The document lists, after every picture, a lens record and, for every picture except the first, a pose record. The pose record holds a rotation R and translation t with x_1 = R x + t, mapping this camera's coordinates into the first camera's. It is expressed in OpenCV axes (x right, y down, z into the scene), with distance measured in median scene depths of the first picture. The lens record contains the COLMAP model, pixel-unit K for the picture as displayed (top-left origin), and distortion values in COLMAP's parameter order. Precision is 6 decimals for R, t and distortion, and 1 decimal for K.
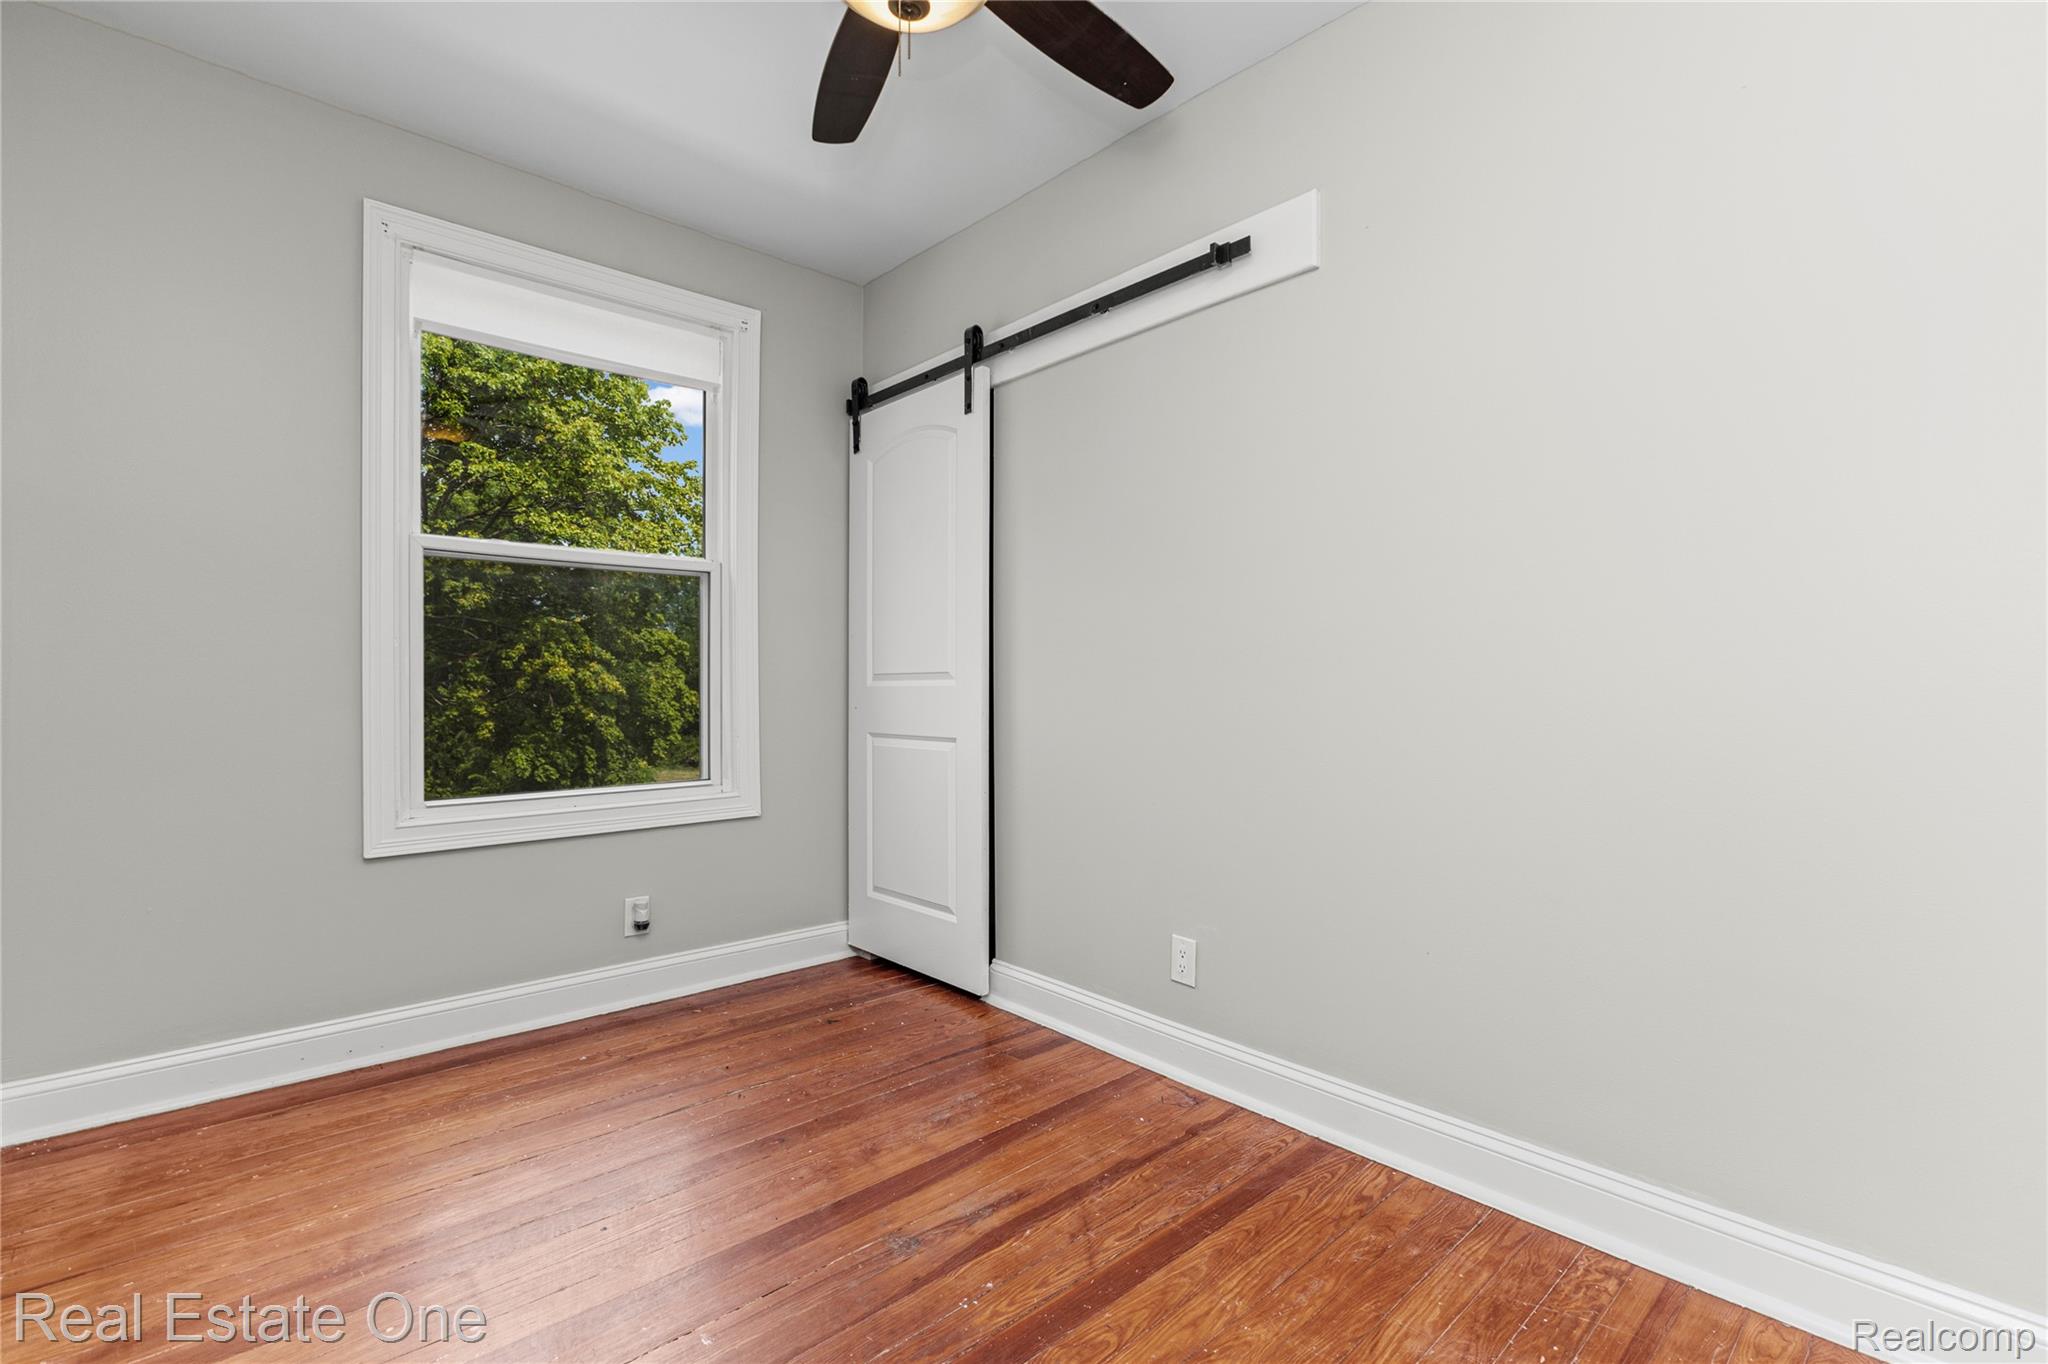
lens RADIAL K [[929.7, 0, 1030.6], [0, 929.7, 675.9], [0, 0, 1]] dist [-0.007501, -0.001727]
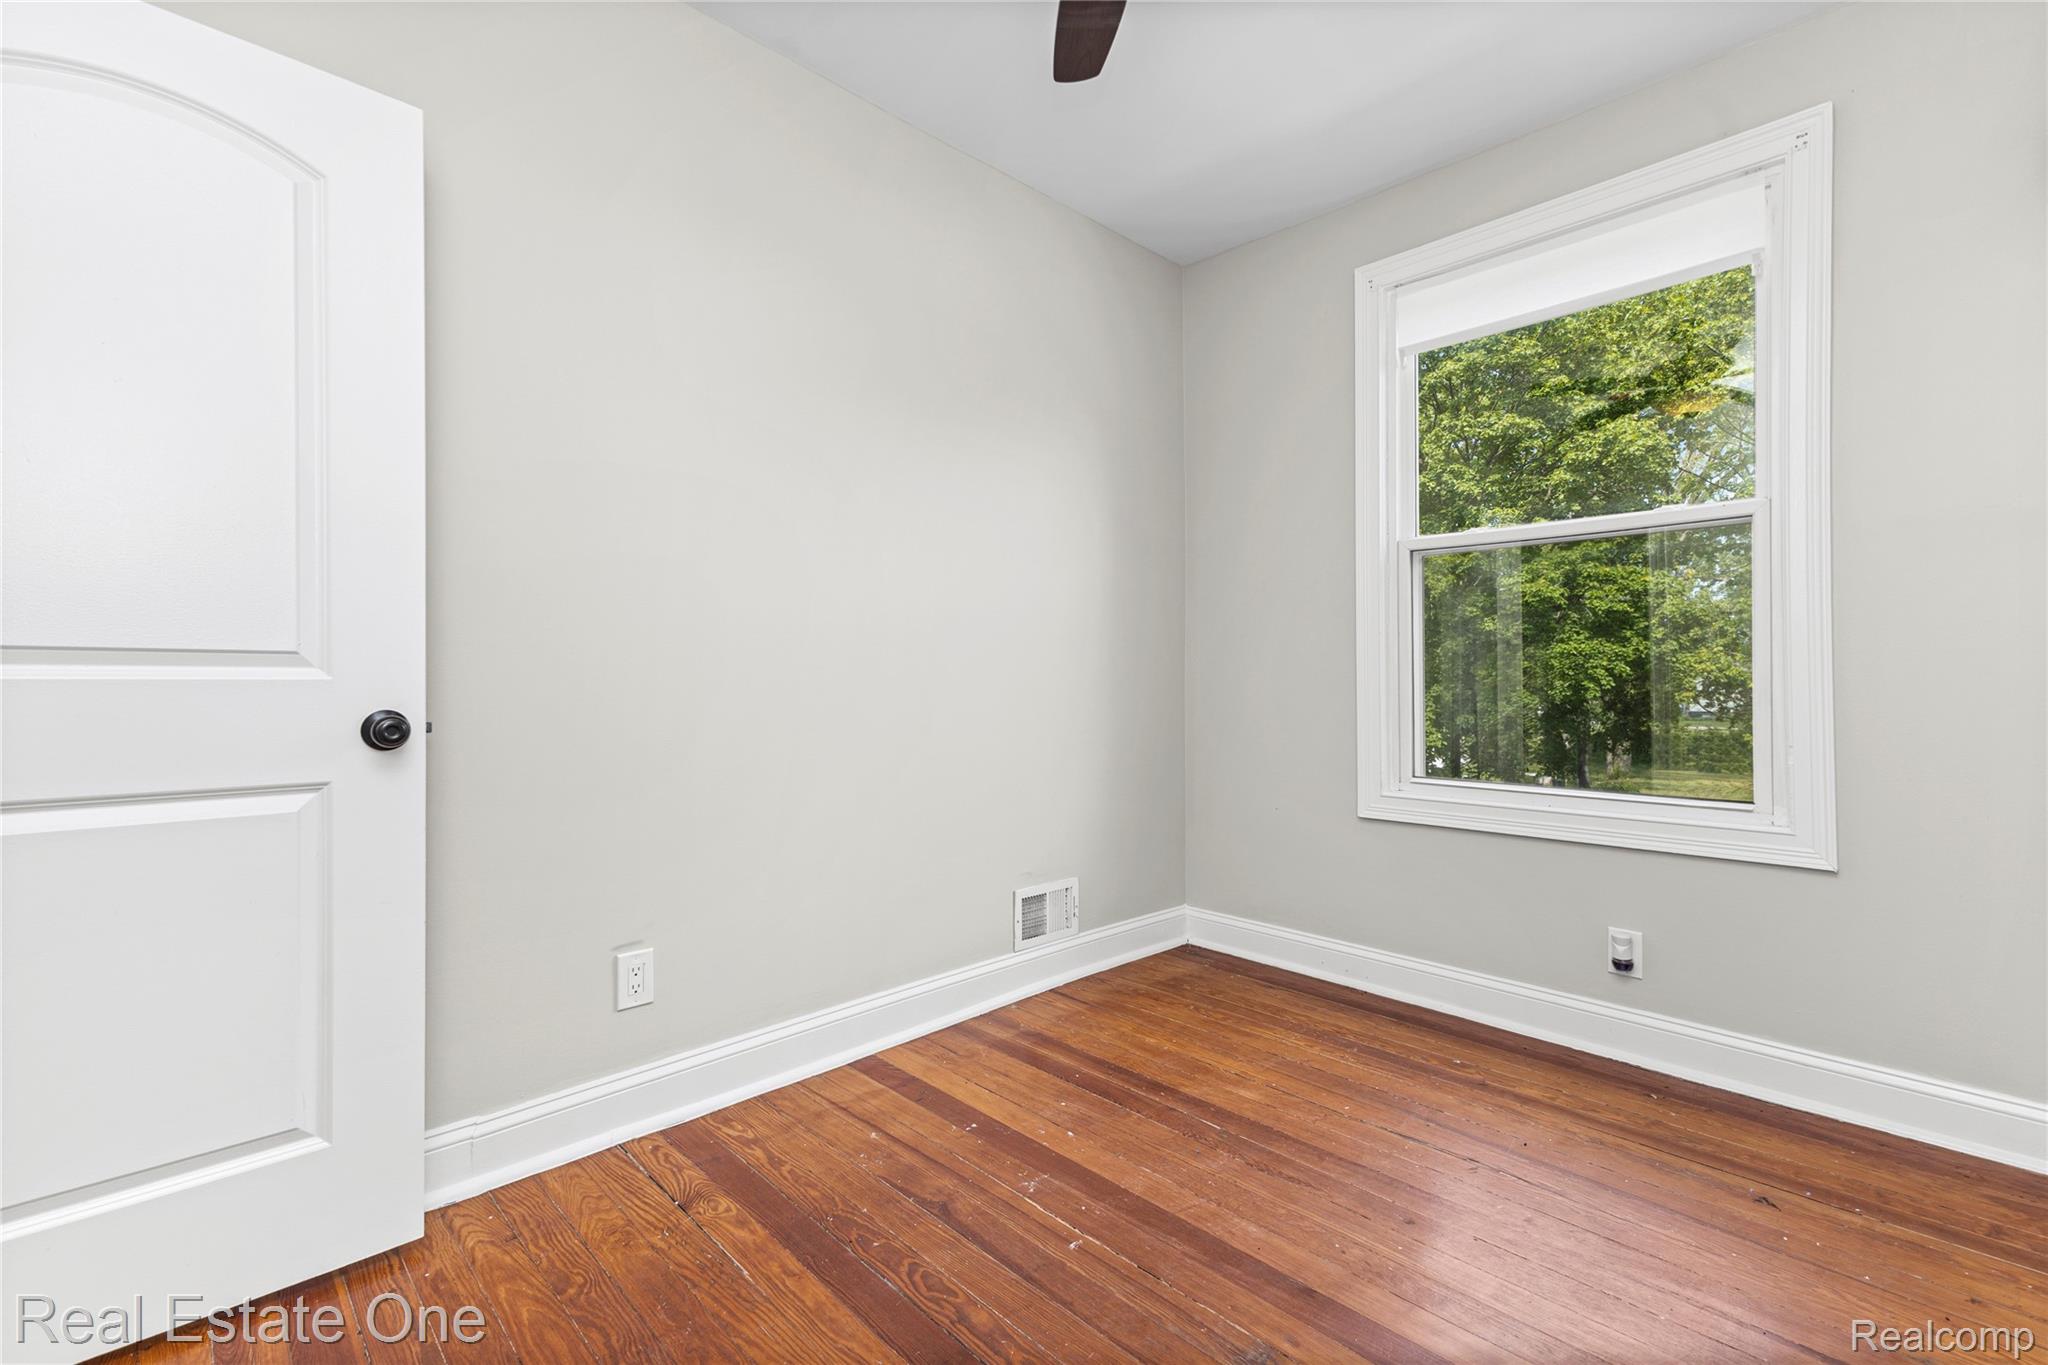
lens RADIAL K [[896.5, 0, 1040.3], [0, 896.5, 683.0], [0, 0, 1]] dist [0.017761, -0.002250]
pose [[0.018137, -0.000900, -0.999835, 0.407990], [0.001712, 0.999998, -0.000869, 0.020904], [0.999834, -0.001696, 0.018139, 0.513228]]
